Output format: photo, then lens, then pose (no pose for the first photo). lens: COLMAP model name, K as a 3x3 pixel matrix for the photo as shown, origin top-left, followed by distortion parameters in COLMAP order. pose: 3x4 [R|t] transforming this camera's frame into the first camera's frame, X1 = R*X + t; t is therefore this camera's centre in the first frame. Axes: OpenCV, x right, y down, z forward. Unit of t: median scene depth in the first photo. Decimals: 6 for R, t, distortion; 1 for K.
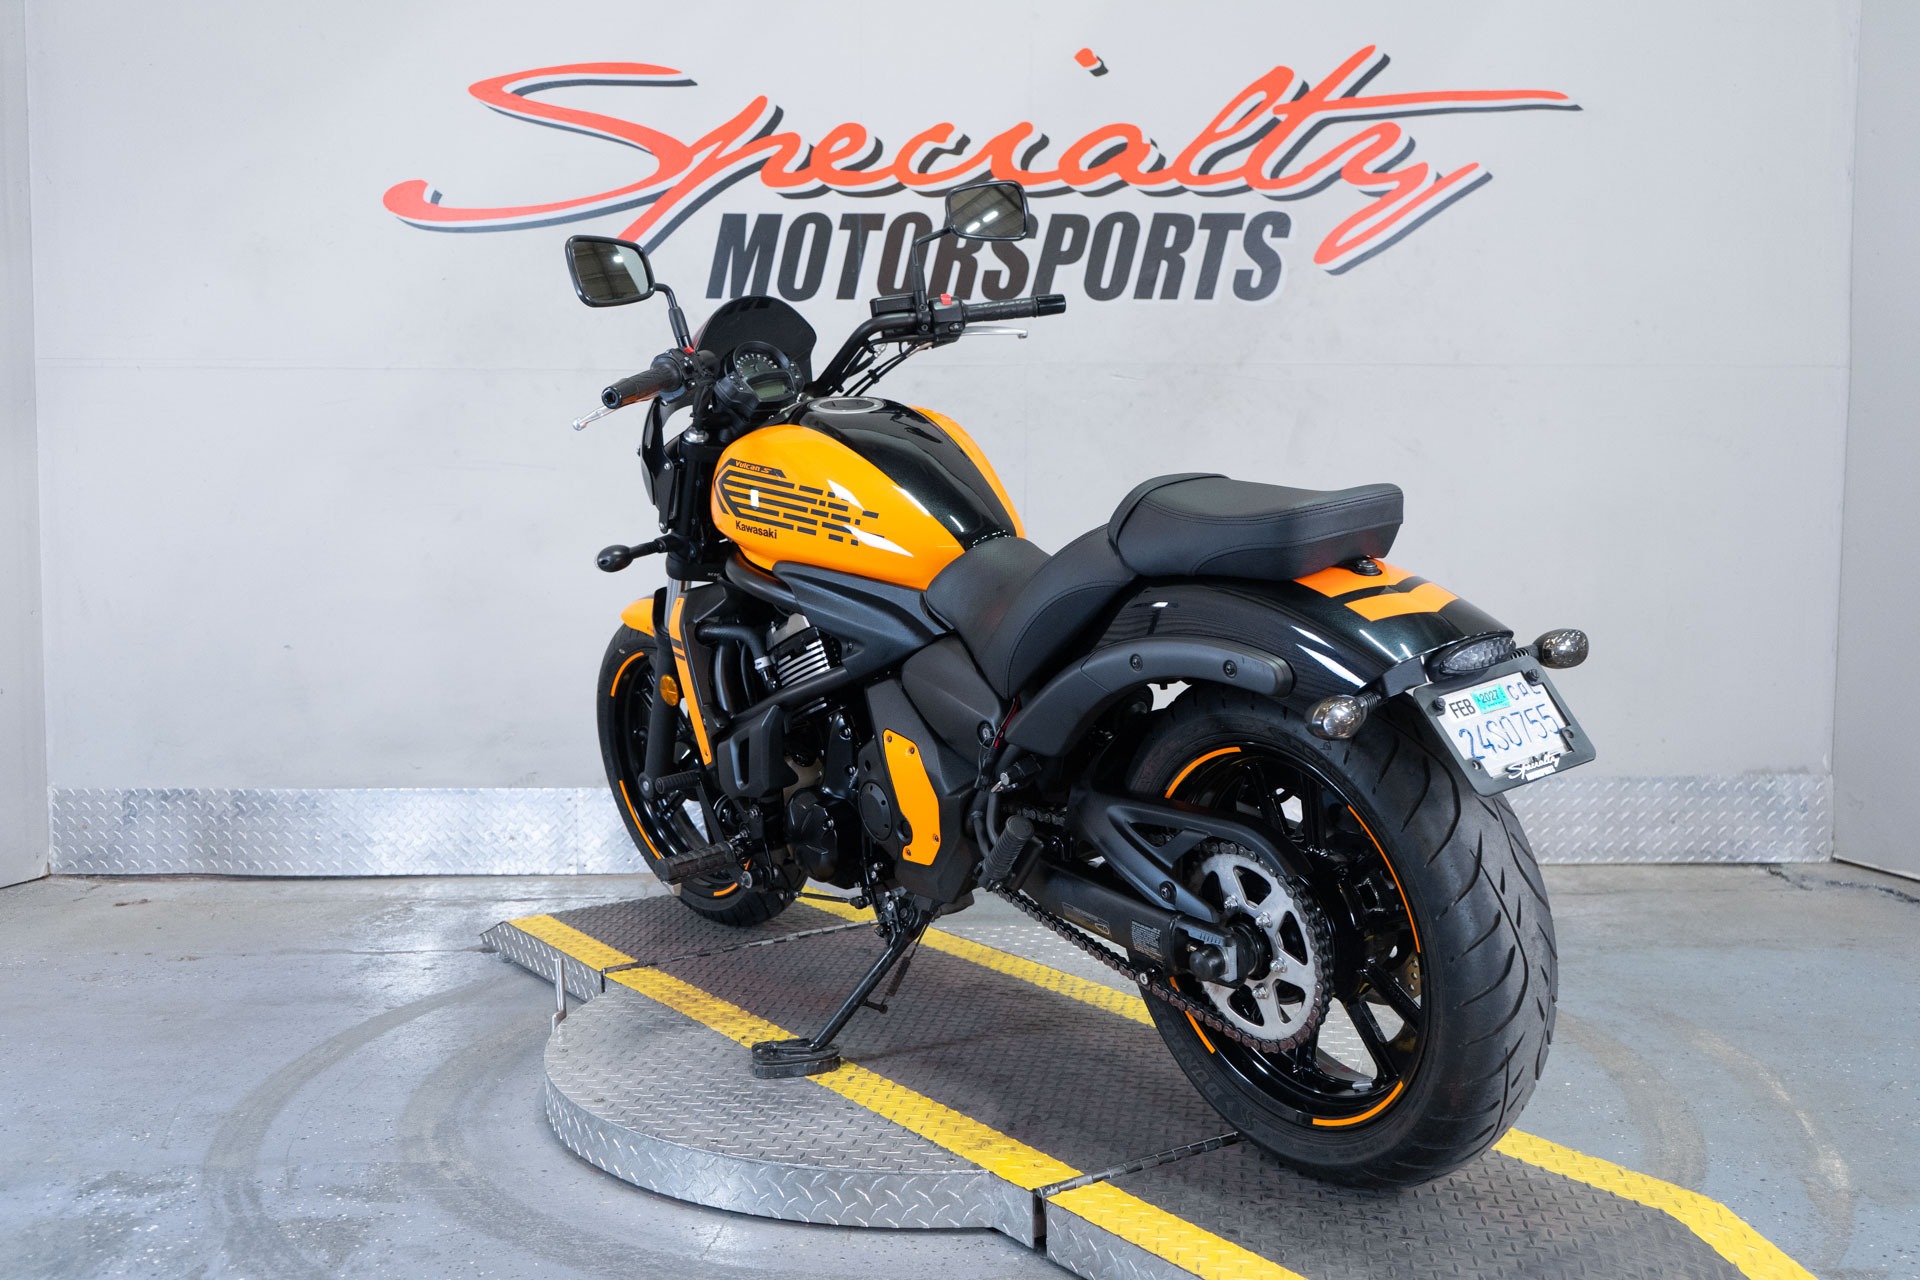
lens RADIAL K [[1883.7, 0, 953.4], [0, 1883.7, 643.5], [0, 0, 1]] dist [-0.003993, 0.026786]
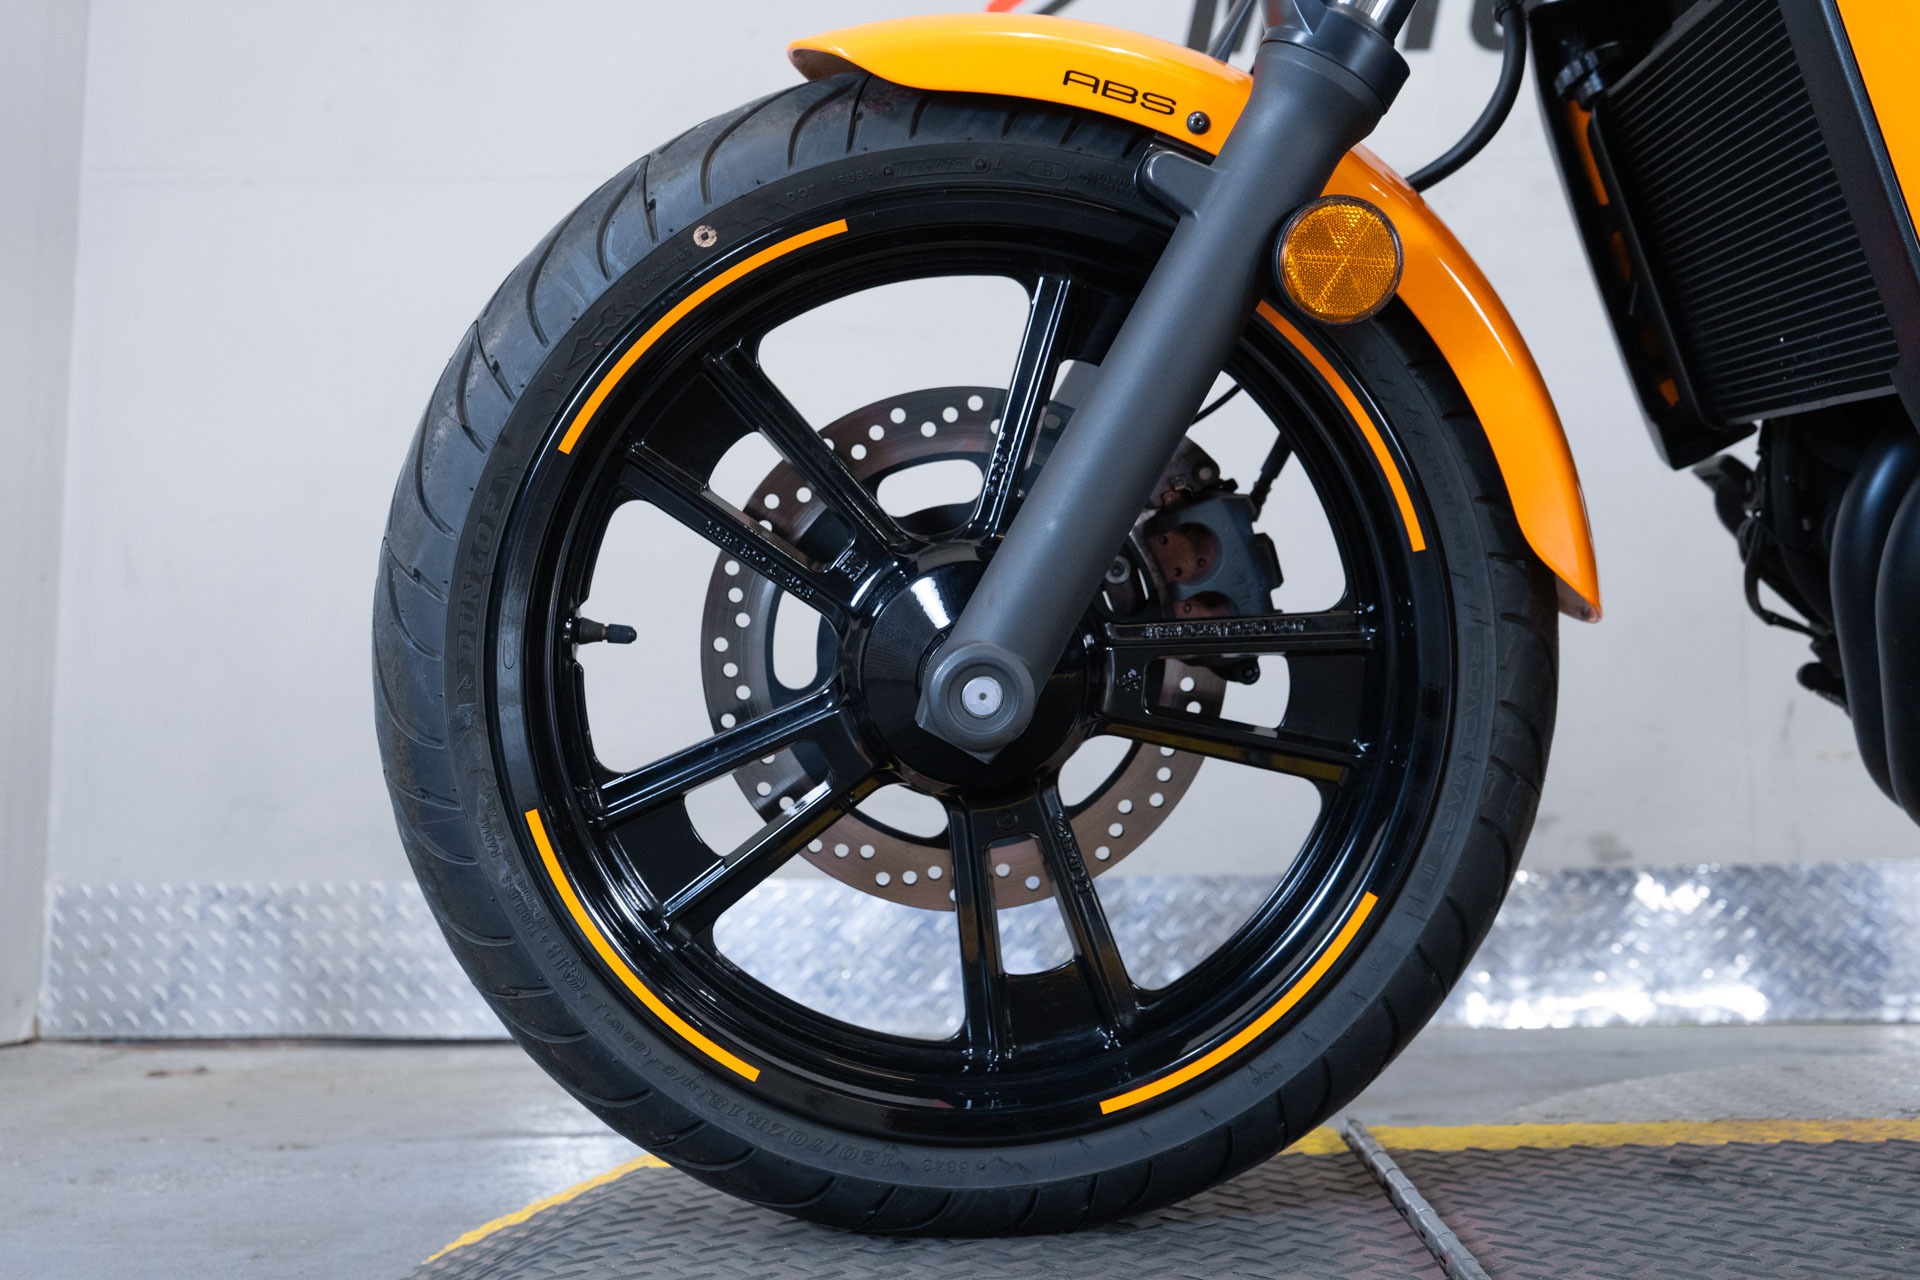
lens RADIAL K [[1874.7, 0, 971.2], [0, 1874.7, 614.8], [0, 0, 1]] dist [0.001445, -0.004089]
pose [[0.999875, -0.007652, -0.013835, -0.192894], [0.005078, 0.984139, -0.177328, 0.101814], [0.014972, 0.177236, 0.984055, 0.434310]]
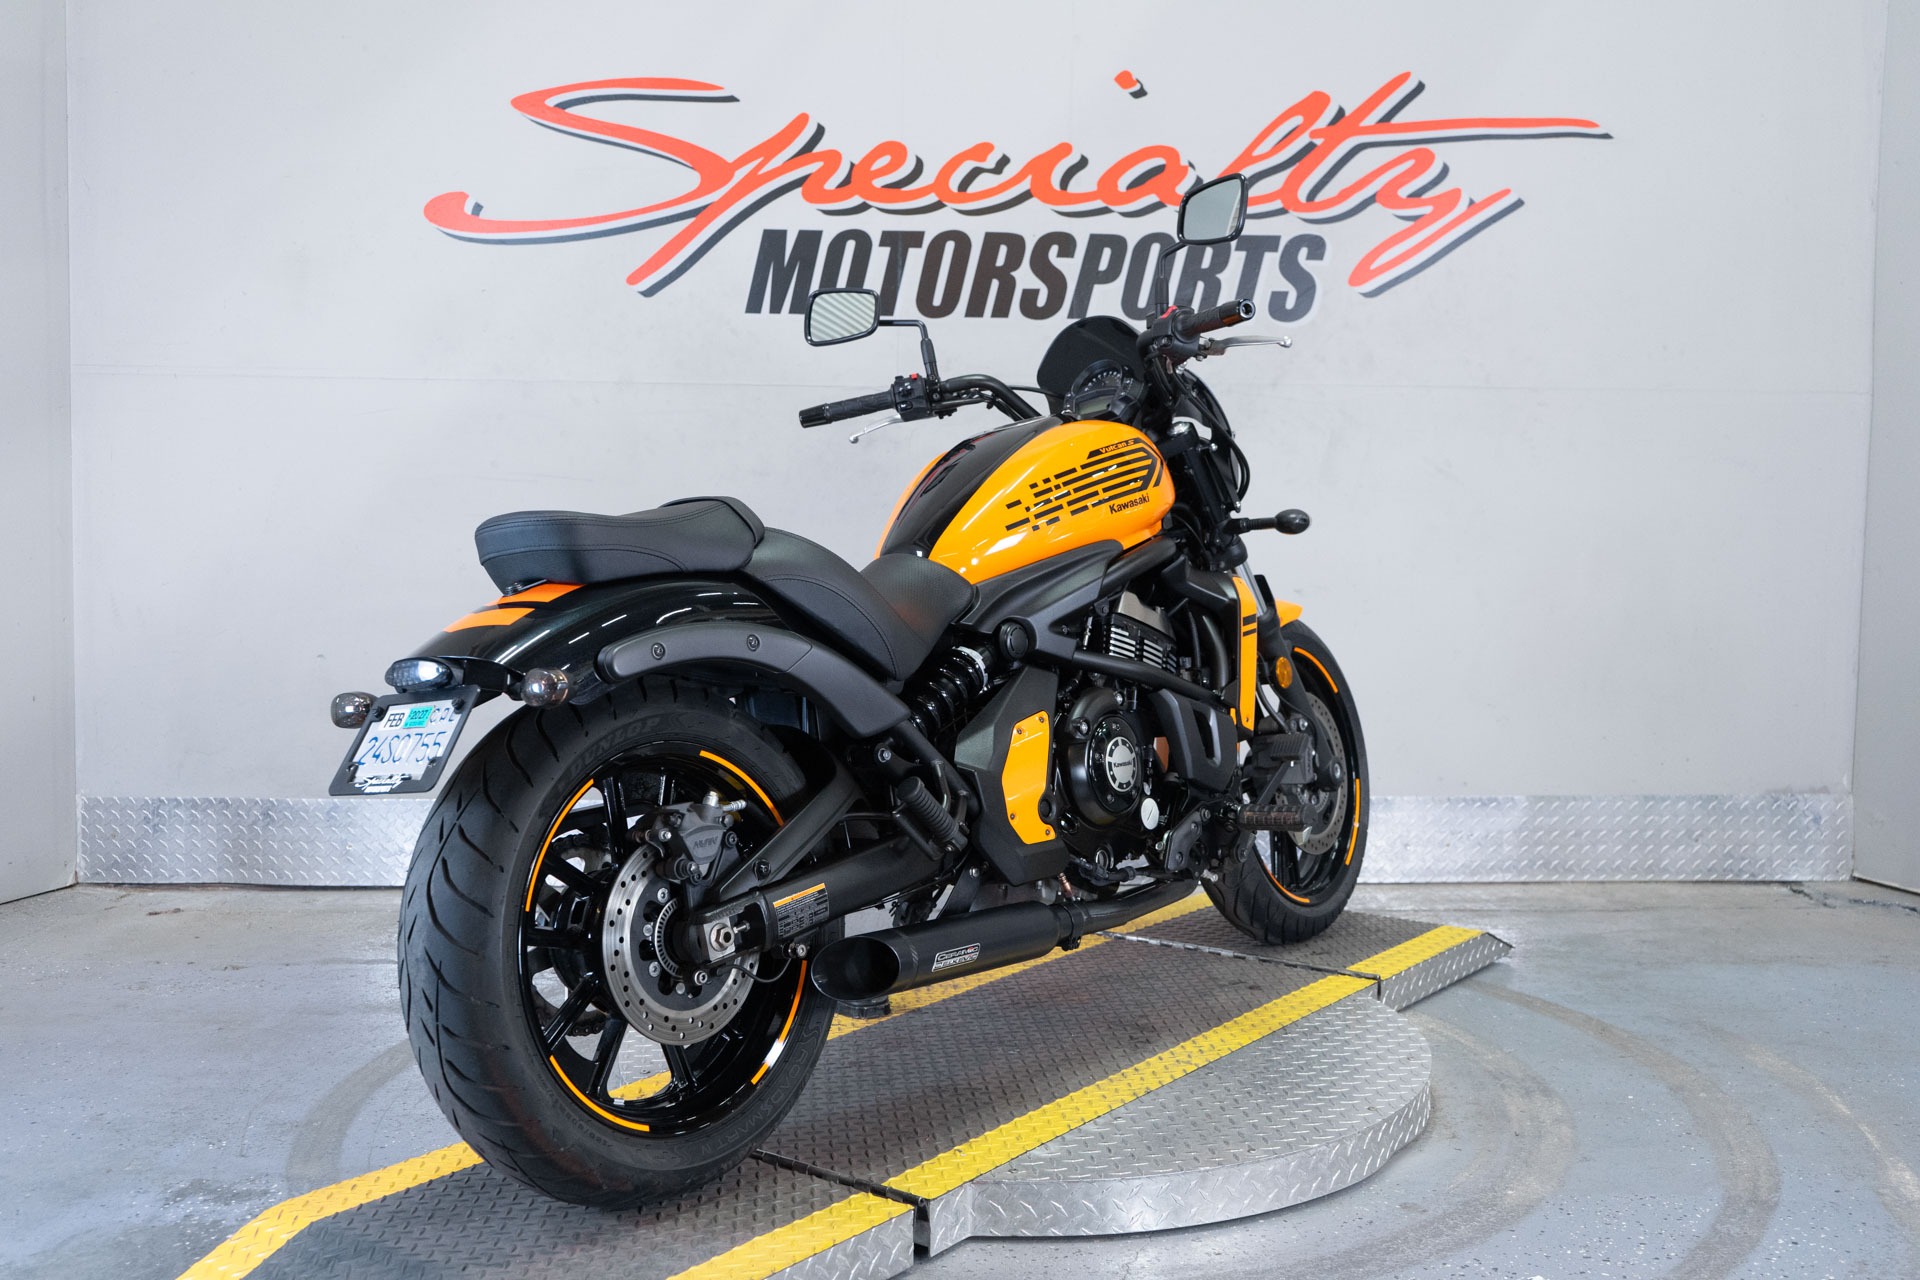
lens RADIAL K [[1883.3, 0, 958.7], [0, 1883.3, 639.5], [0, 0, 1]] dist [-0.001284, 0.015530]
pose [[0.999740, 0.008360, 0.021198, -0.037779], [-0.008137, 0.999911, -0.010618, 0.000738], [-0.021285, 0.010443, 0.999719, -0.005611]]
